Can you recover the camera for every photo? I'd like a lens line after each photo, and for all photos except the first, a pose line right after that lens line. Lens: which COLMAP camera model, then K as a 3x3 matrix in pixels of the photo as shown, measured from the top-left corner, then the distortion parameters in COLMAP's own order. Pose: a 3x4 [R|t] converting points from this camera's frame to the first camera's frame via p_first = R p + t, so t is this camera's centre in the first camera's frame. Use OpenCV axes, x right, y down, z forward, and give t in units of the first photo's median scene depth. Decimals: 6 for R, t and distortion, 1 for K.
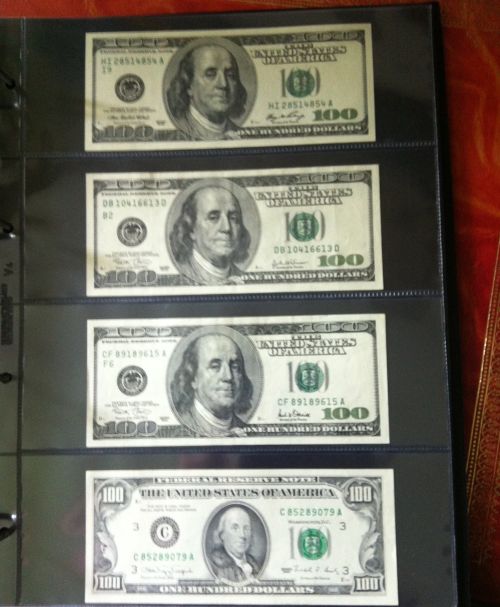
lens RADIAL K [[667.7, 0, 229.9], [0, 667.7, 303.4], [0, 0, 1]] dist [0.038376, -0.000191]
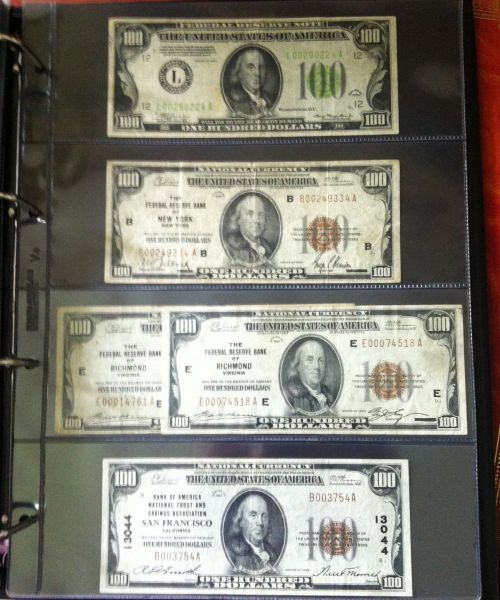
lens RADIAL K [[655.8, 0, 250.0], [0, 655.8, 300.0], [0, 0, 1]] dist [0.042617, -0.002572]
pose [[0.999859, 0.016521, -0.003120, 0.017085], [-0.016522, 0.999863, -0.000347, 0.689166], [0.003114, 0.000398, 0.999995, -0.026729]]
